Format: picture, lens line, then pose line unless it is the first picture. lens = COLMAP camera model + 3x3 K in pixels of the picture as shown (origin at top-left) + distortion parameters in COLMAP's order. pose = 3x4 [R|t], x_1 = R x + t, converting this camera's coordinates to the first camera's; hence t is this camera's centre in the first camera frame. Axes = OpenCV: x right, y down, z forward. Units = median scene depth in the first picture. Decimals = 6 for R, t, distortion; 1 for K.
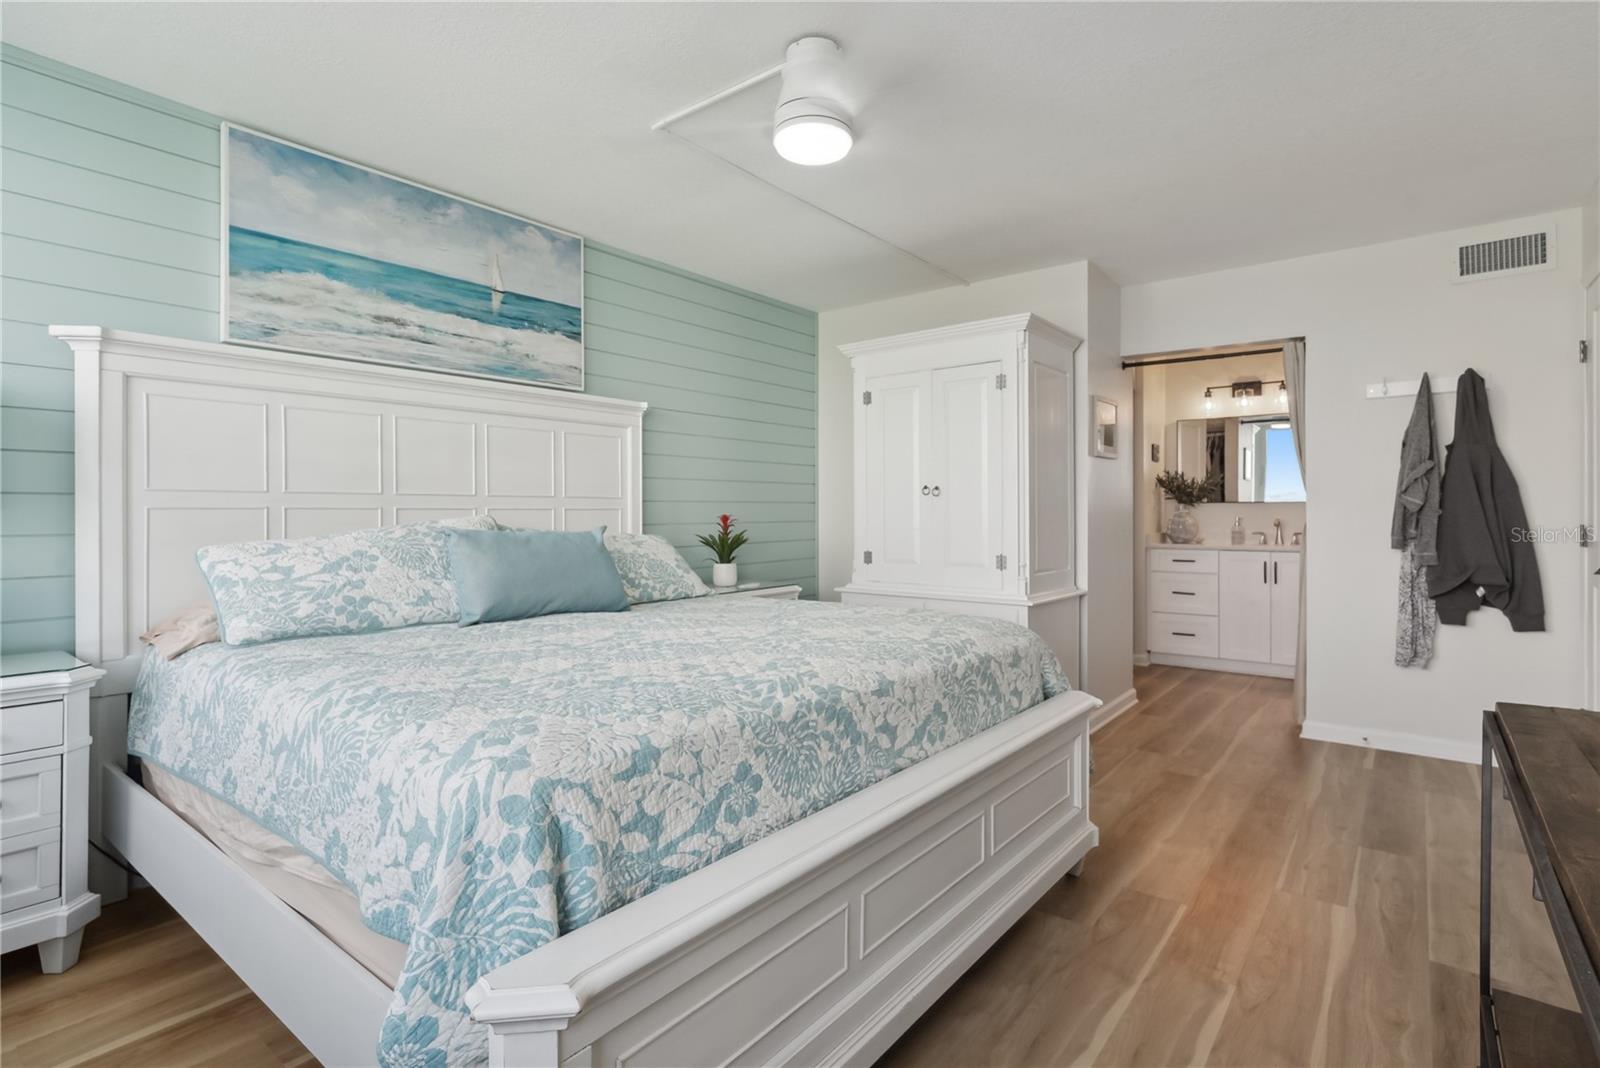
lens RADIAL K [[778.9, 0, 801.8], [0, 778.9, 535.7], [0, 0, 1]] dist [-0.017862, 0.009014]
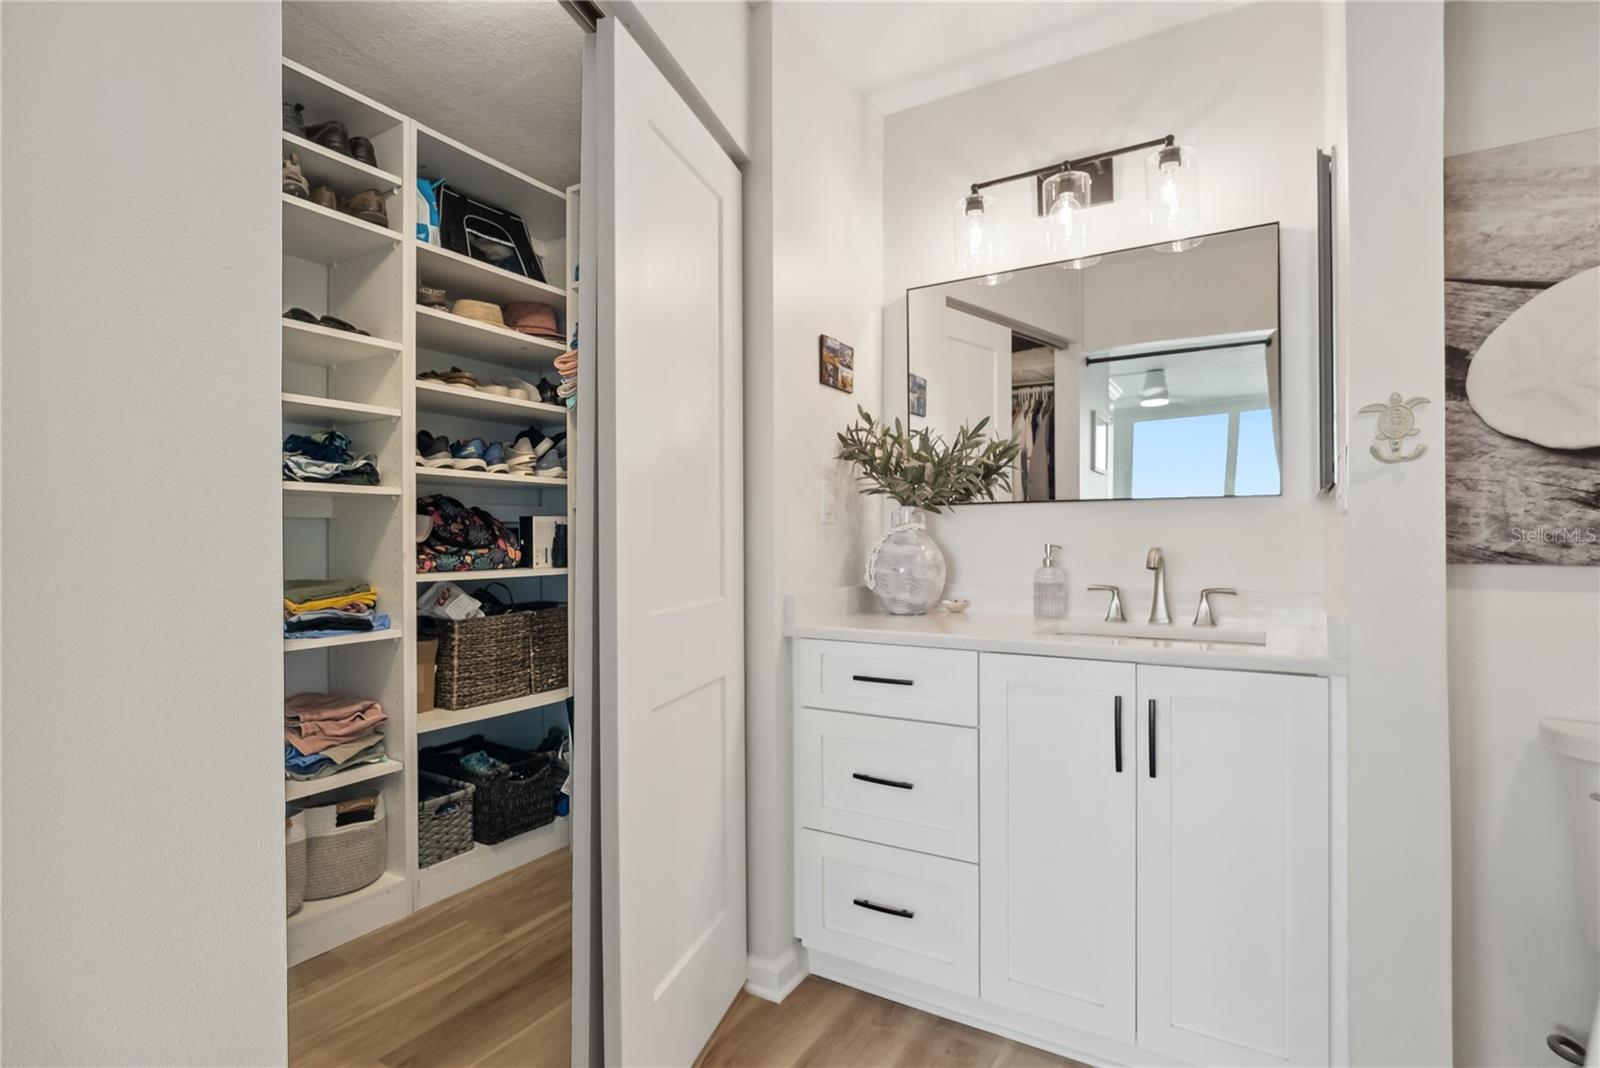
lens RADIAL K [[778.9, 0, 801.8], [0, 778.9, 535.7], [0, 0, 1]] dist [-0.017862, 0.009014]
pose [[0.990366, 0.001943, 0.138459, 0.390958], [0.000603, 0.999832, -0.018344, -0.020844], [-0.138472, 0.018251, 0.990198, 0.648175]]
